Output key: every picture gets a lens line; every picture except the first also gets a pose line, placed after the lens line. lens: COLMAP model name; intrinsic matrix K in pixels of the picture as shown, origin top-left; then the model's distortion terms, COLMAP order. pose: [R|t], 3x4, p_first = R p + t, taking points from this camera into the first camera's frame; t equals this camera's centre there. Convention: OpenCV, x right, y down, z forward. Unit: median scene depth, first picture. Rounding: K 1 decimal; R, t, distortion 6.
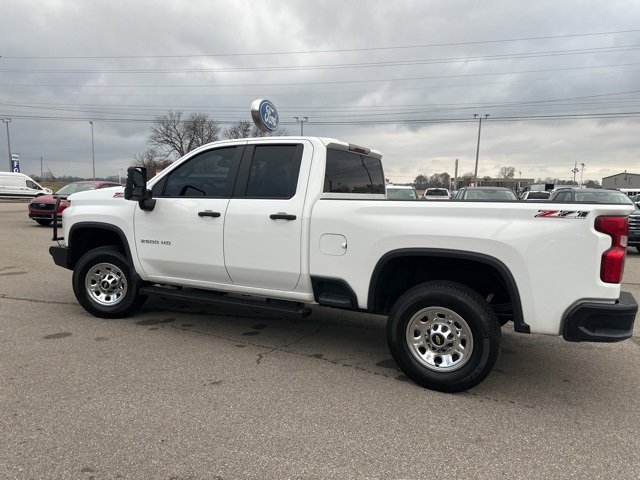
lens RADIAL K [[448.3, 0, 316.9], [0, 448.3, 243.8], [0, 0, 1]] dist [0.109579, -0.160508]
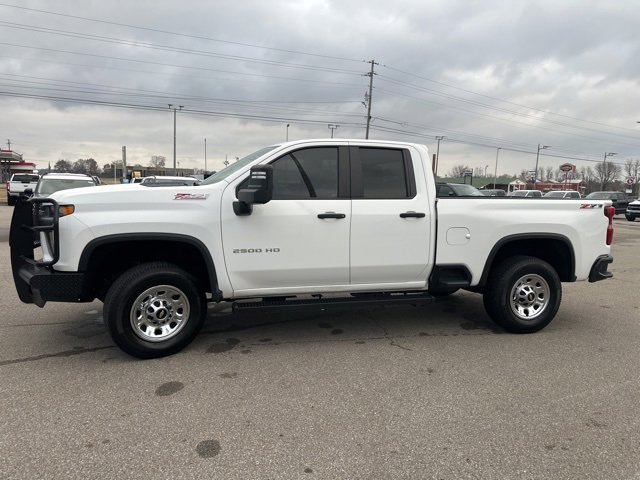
lens RADIAL K [[449.0, 0, 323.2], [0, 449.0, 240.4], [0, 0, 1]] dist [0.105551, -0.124373]
pose [[0.739619, -0.080211, 0.668229, -0.784130], [0.068931, 0.996680, 0.043341, -0.048815], [-0.669487, 0.014007, 0.742692, 0.253082]]
